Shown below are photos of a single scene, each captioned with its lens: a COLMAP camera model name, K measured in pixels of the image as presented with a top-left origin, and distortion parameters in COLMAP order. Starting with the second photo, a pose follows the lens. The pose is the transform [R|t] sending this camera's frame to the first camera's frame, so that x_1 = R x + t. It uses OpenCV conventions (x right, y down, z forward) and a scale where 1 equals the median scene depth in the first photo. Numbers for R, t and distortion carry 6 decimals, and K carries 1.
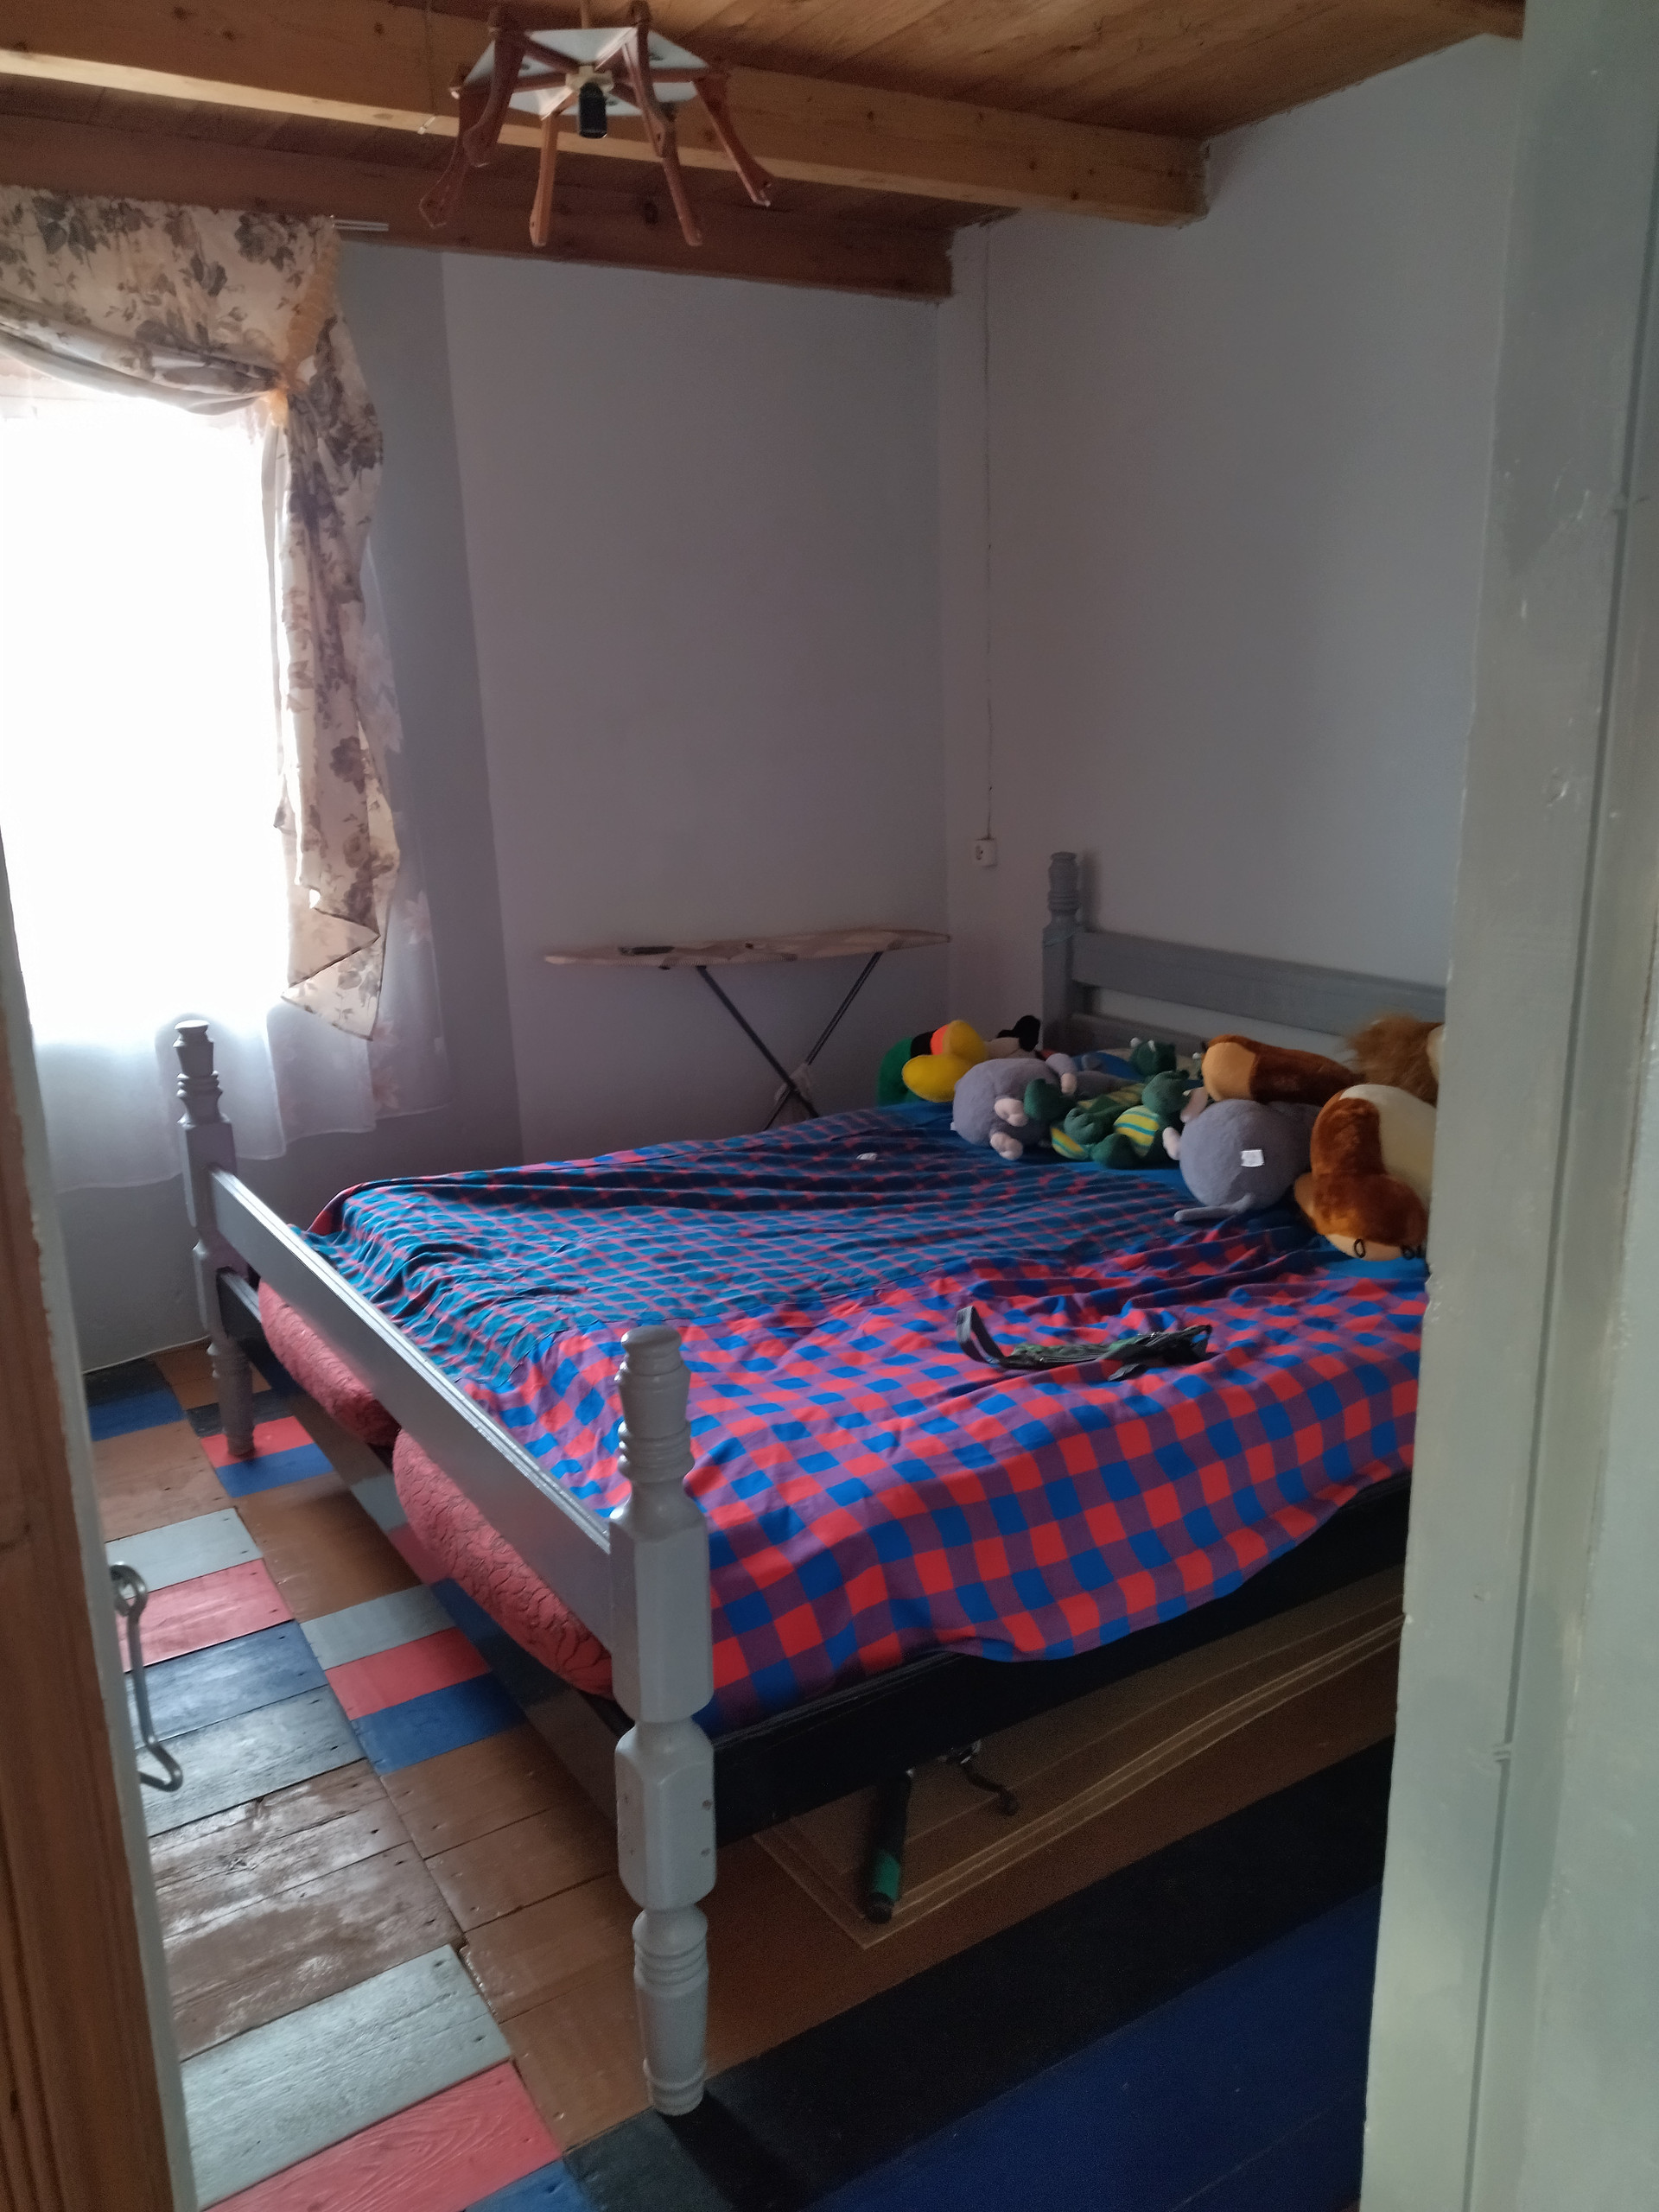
lens RADIAL K [[1636.4, 0, 826.9], [0, 1636.4, 1109.2], [0, 0, 1]] dist [0.118252, -0.186888]
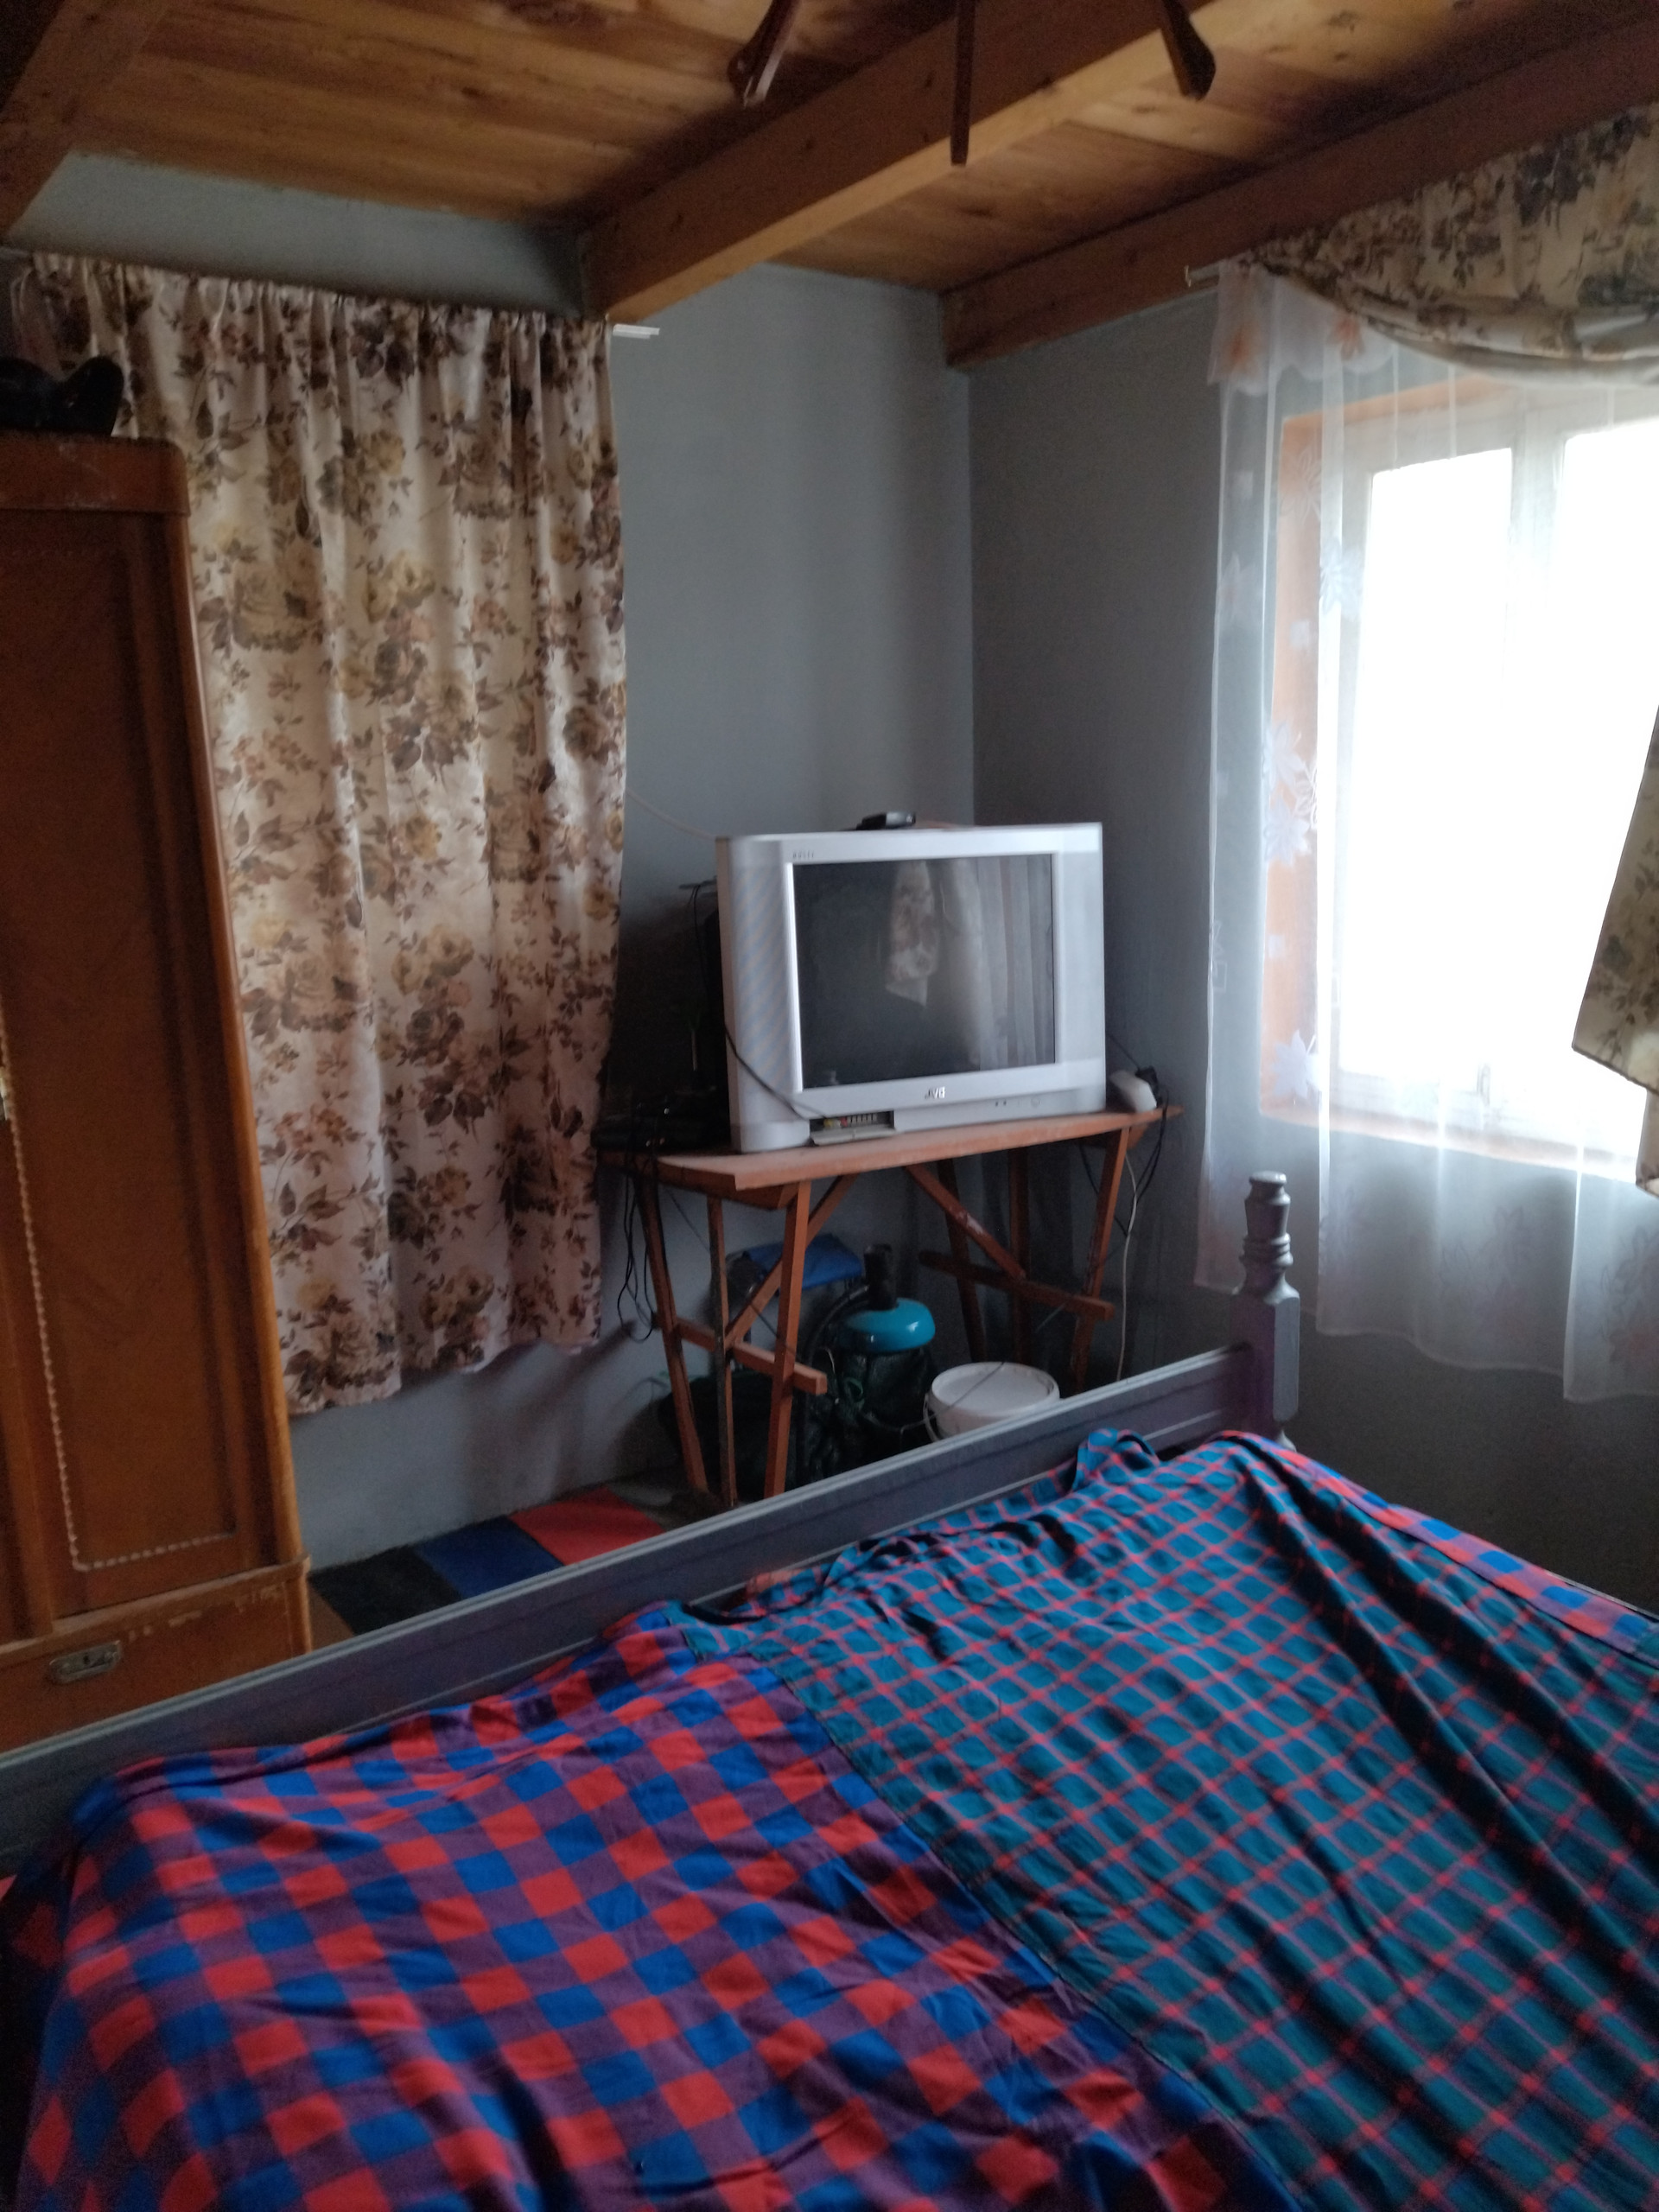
lens RADIAL K [[1636.4, 0, 826.9], [0, 1636.4, 1109.2], [0, 0, 1]] dist [0.118252, -0.186888]
pose [[0.058696, 0.233499, -0.970584, 0.449044], [-0.229312, 0.949415, 0.214538, -0.237238], [0.971582, 0.209974, 0.109271, 0.783461]]
